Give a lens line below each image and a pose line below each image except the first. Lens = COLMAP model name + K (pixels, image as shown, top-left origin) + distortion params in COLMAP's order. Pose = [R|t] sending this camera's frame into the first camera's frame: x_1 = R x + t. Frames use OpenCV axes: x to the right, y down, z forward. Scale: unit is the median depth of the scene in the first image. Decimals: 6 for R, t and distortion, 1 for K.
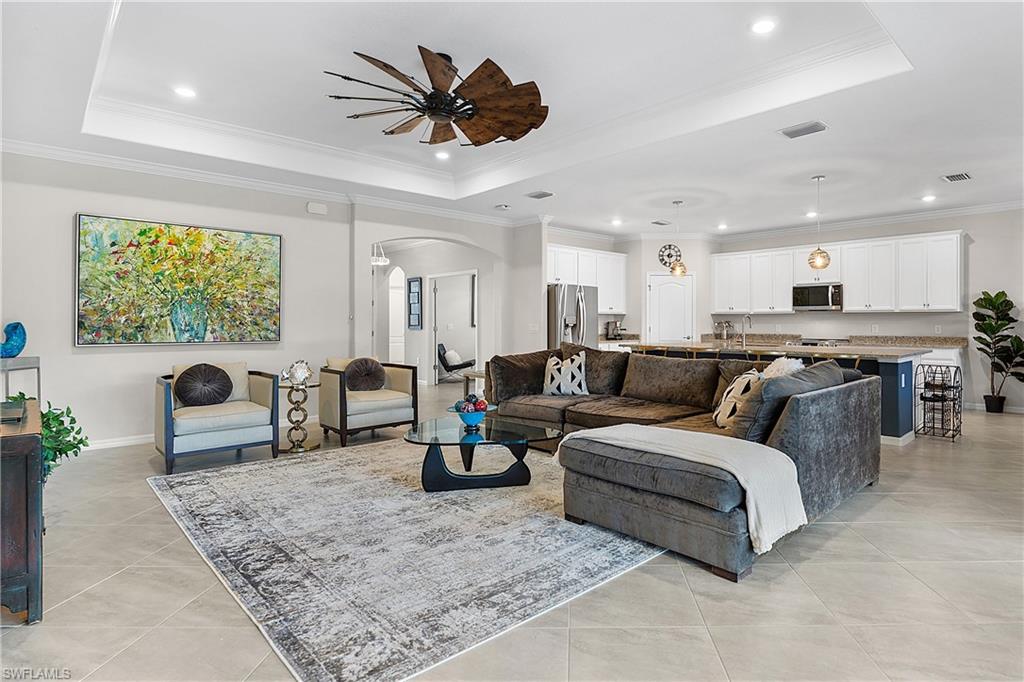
lens RADIAL K [[541.0, 0, 583.2], [0, 541.0, 319.5], [0, 0, 1]] dist [-0.013776, 0.000294]
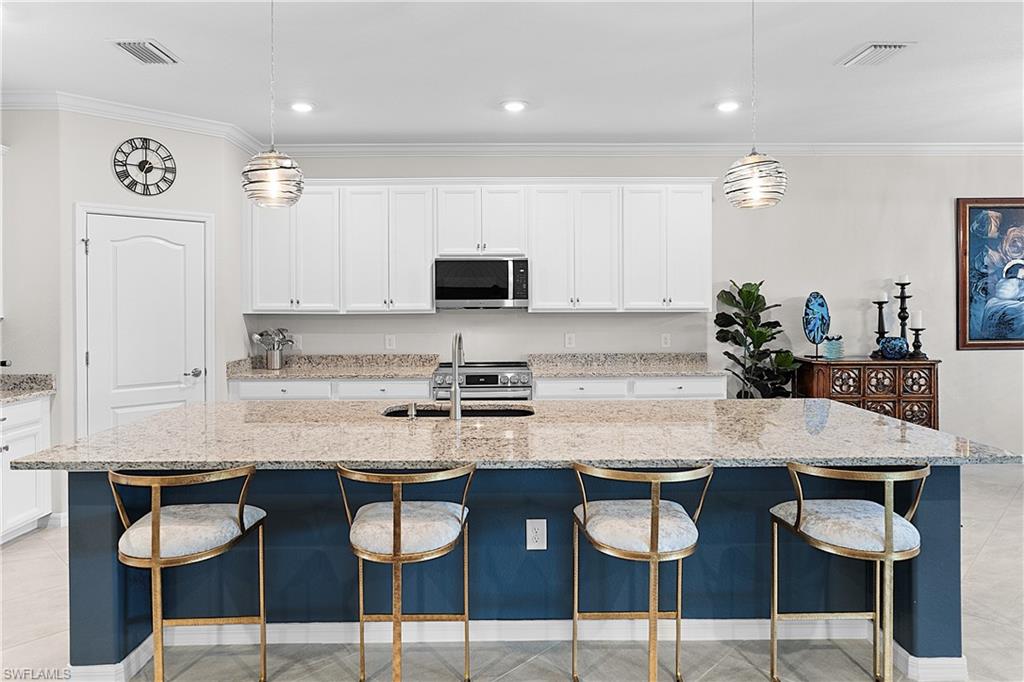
lens RADIAL K [[647.0, 0, 500.5], [0, 647.0, 308.7], [0, 0, 1]] dist [-0.006560, 0.000134]
pose [[0.710378, -0.008870, 0.703764, 0.017306], [0.001430, 0.999937, 0.011160, -0.025569], [-0.703818, -0.006921, 0.710346, 0.609313]]
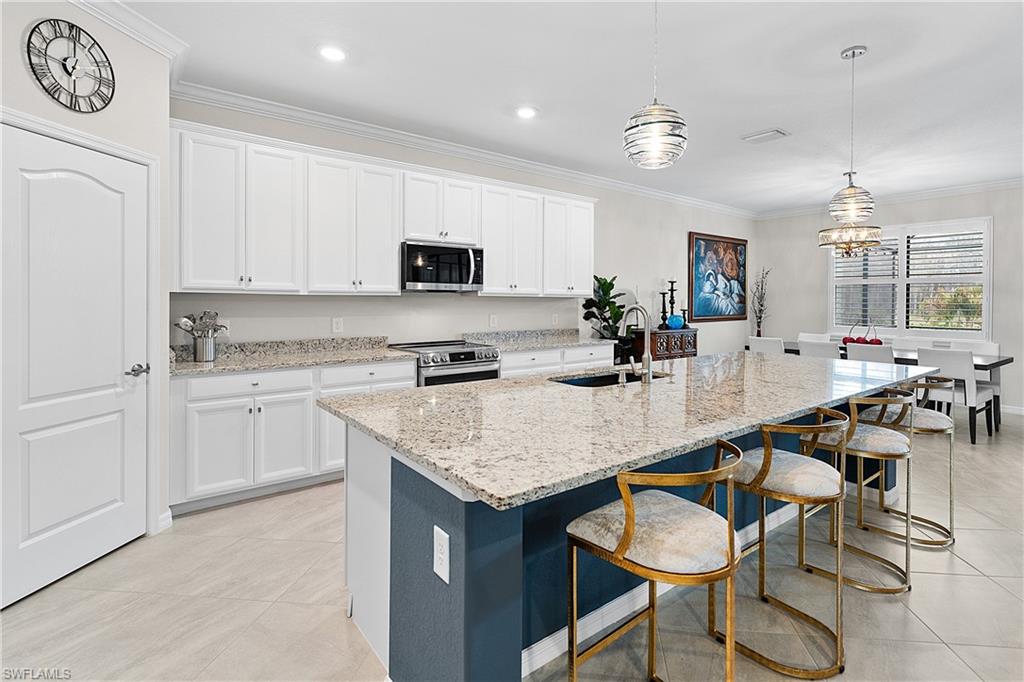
lens RADIAL K [[501.4, 0, 540.3], [0, 501.4, 307.6], [0, 0, 1]] dist [-0.000500, -0.000769]
pose [[0.112677, -0.014249, 0.993529, -0.070154], [-0.011065, 0.999817, 0.015594, -0.010289], [-0.993570, -0.012750, 0.112499, 0.930128]]
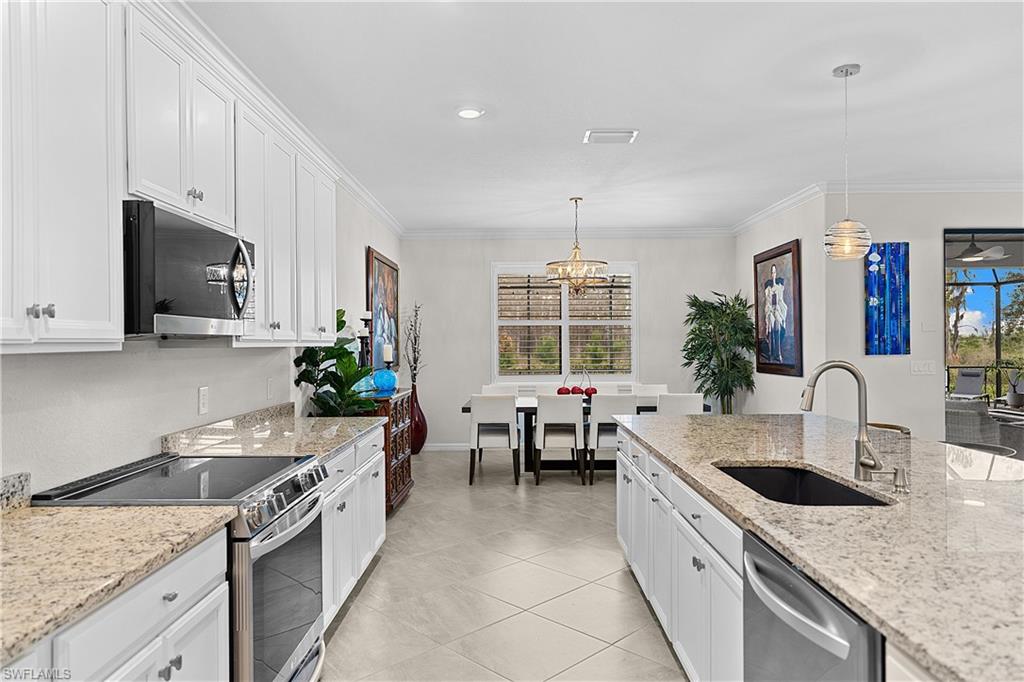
lens RADIAL K [[656.7, 0, 507.1], [0, 656.7, 343.3], [0, 0, 1]] dist [0.003416, 0.003501]
pose [[-0.689286, 0.003955, 0.724479, 0.166396], [0.003716, 0.999991, -0.001923, -0.015159], [-0.724480, 0.001367, -0.689295, 1.205144]]
